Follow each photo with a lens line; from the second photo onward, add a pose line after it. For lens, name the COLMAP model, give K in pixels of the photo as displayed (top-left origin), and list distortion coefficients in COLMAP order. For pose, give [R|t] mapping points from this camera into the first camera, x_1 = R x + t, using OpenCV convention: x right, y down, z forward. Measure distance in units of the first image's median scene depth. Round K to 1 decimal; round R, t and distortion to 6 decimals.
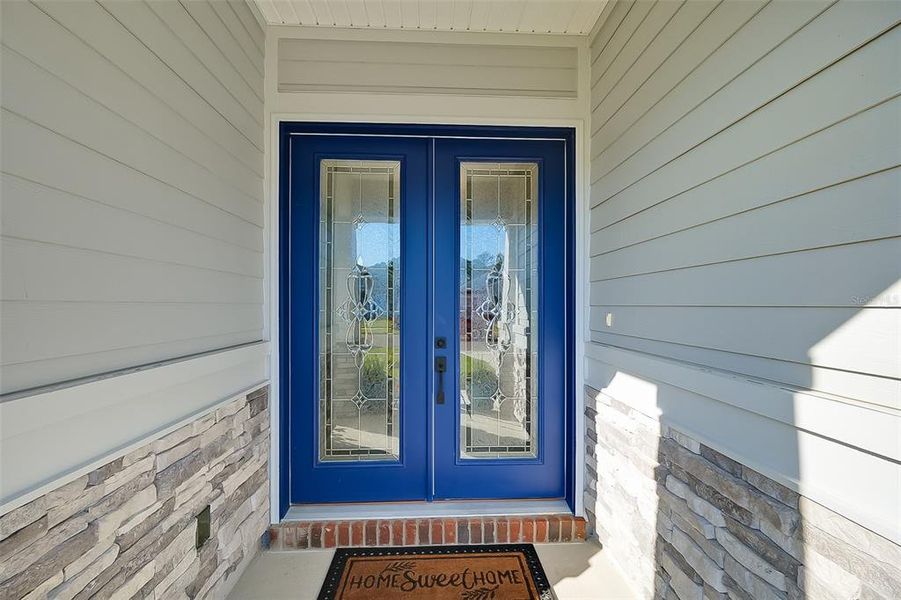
lens RADIAL K [[362.2, 0, 448.3], [0, 362.2, 299.5], [0, 0, 1]] dist [-0.003426, 0.001340]
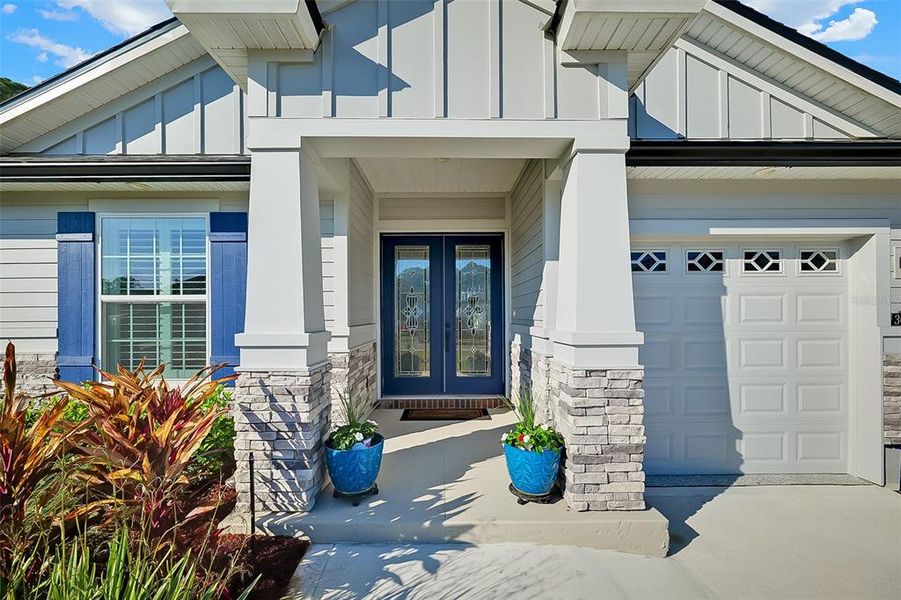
lens RADIAL K [[362.2, 0, 448.9], [0, 362.2, 307.2], [0, 0, 1]] dist [-0.003426, 0.001340]
pose [[0.999680, -0.006212, -0.024528, 0.048614], [0.006082, 0.999967, -0.005384, 0.019025], [0.024561, 0.005233, 0.999685, -1.396389]]
